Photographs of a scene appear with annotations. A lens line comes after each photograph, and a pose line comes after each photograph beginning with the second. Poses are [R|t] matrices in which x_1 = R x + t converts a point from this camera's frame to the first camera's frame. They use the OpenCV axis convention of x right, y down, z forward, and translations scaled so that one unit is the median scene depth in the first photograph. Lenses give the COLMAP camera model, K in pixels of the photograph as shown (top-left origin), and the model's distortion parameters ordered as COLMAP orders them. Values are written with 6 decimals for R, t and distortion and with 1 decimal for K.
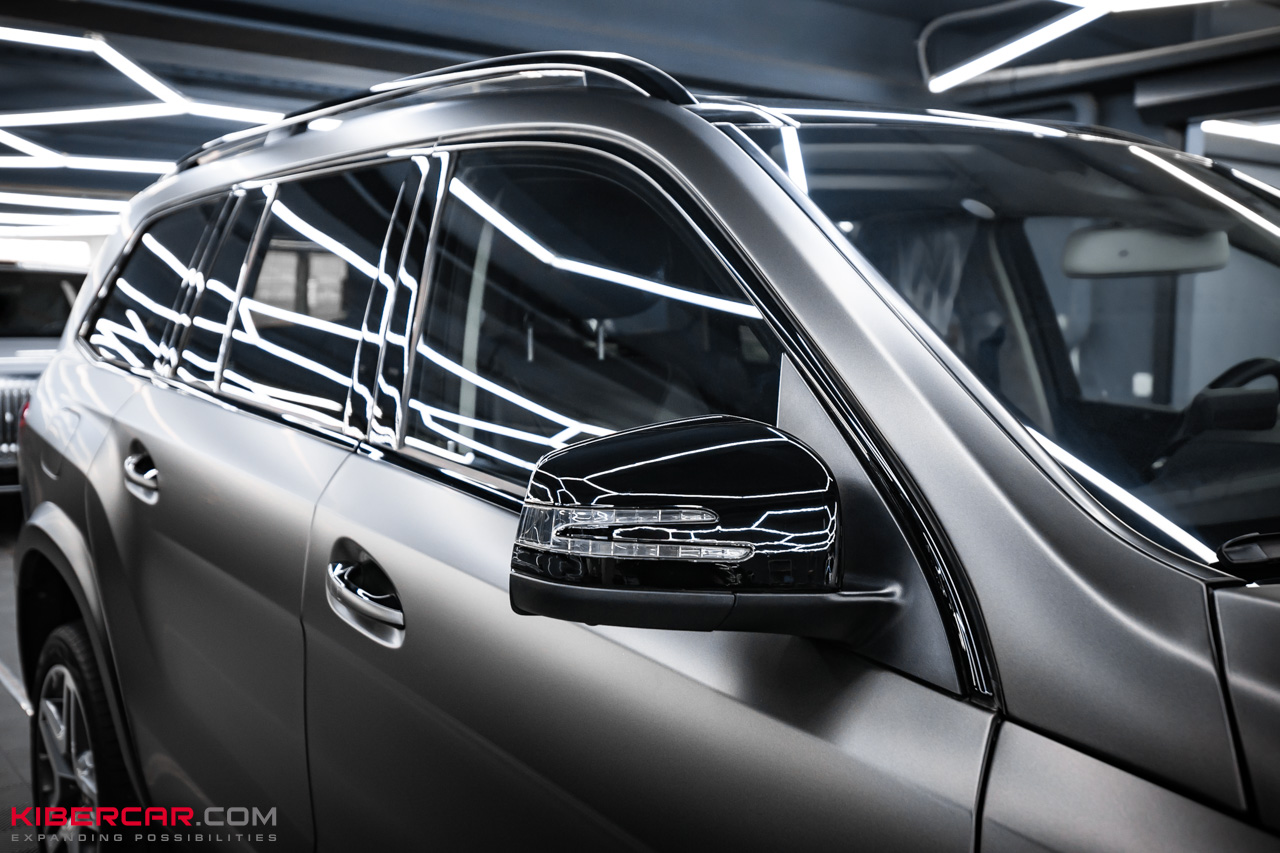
lens RADIAL K [[1289.8, 0, 640.0], [0, 1289.8, 426.5], [0, 0, 1]] dist [-0.002838, -0.006053]
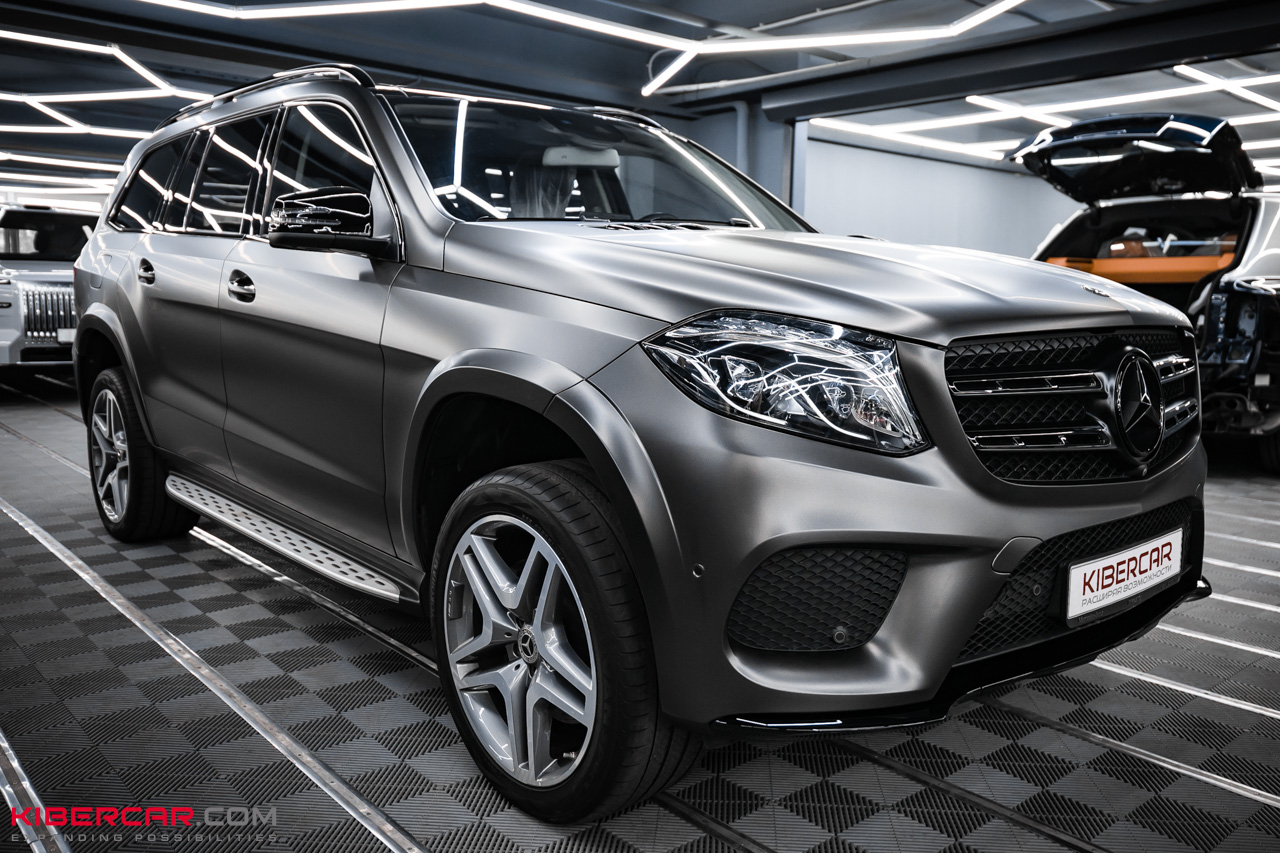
lens RADIAL K [[1010.8, 0, 640.0], [0, 1010.8, 426.5], [0, 0, 1]] dist [0.003400, -0.000089]
pose [[0.996537, 0.003054, 0.083098, 0.196677], [-0.007809, 0.998346, 0.056964, 0.145163], [-0.082786, -0.057416, 0.994912, -0.513000]]
